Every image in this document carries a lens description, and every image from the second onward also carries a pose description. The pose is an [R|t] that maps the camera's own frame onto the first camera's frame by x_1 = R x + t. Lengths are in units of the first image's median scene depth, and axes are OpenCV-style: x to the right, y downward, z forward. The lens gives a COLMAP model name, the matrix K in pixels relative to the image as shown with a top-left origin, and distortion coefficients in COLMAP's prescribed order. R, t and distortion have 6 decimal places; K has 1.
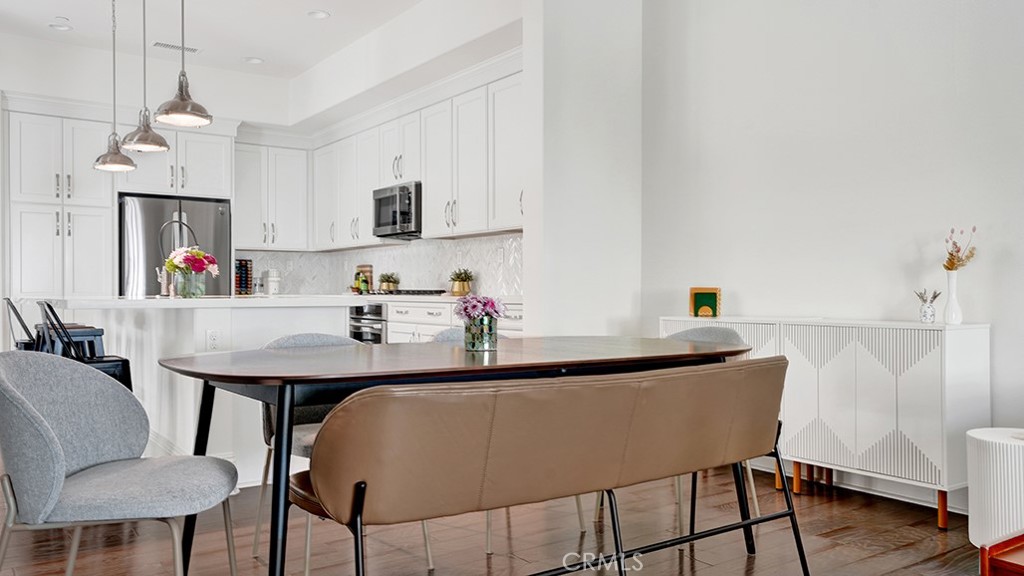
lens RADIAL K [[813.8, 0, 512.0], [0, 813.8, 288.0], [0, 0, 1]] dist [0.024777, -0.000399]
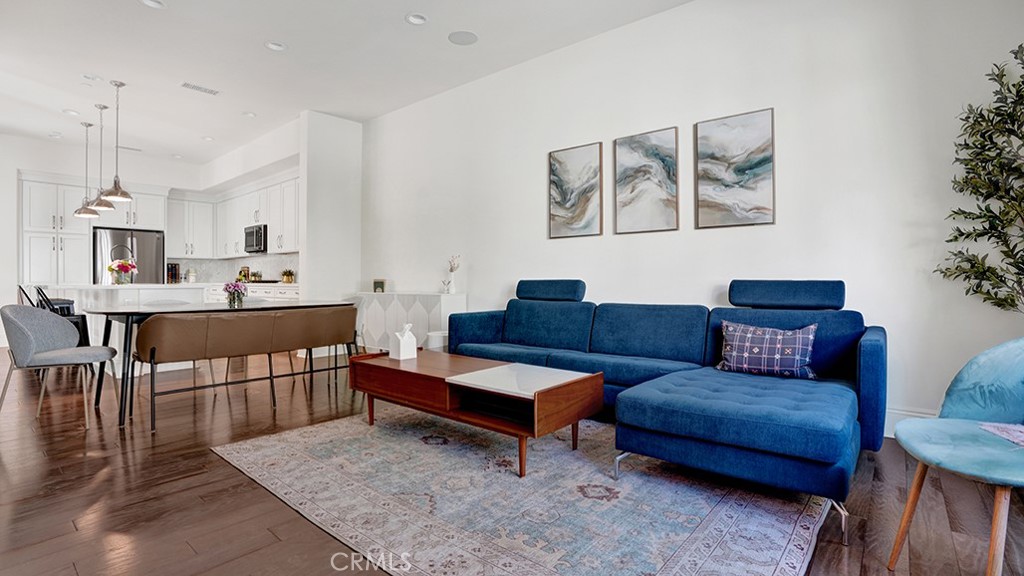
lens RADIAL K [[486.9, 0, 509.0], [0, 486.9, 282.5], [0, 0, 1]] dist [-0.068356, 0.030518]
pose [[0.969667, -0.002845, 0.244412, 0.163514], [0.000795, 0.999964, 0.008483, -0.001692], [-0.244427, -0.008032, 0.969634, -0.241926]]
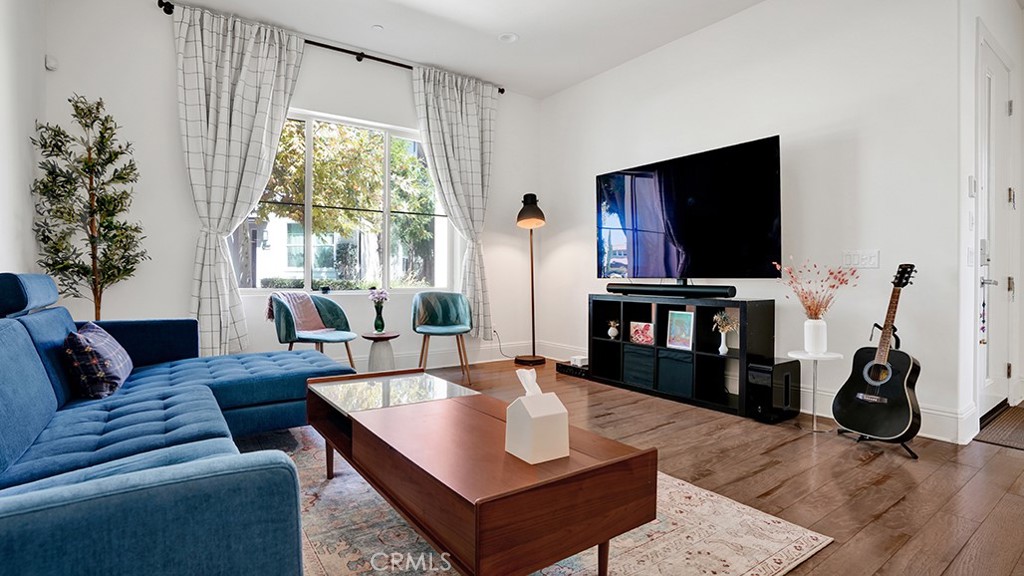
lens RADIAL K [[486.9, 0, 509.0], [0, 486.9, 282.5], [0, 0, 1]] dist [-0.068356, 0.030518]
pose [[-0.999969, -0.007878, -0.000442, 0.190117], [-0.007879, 0.999967, 0.002184, 0.004433], [0.000424, 0.002187, -0.999998, 0.431004]]
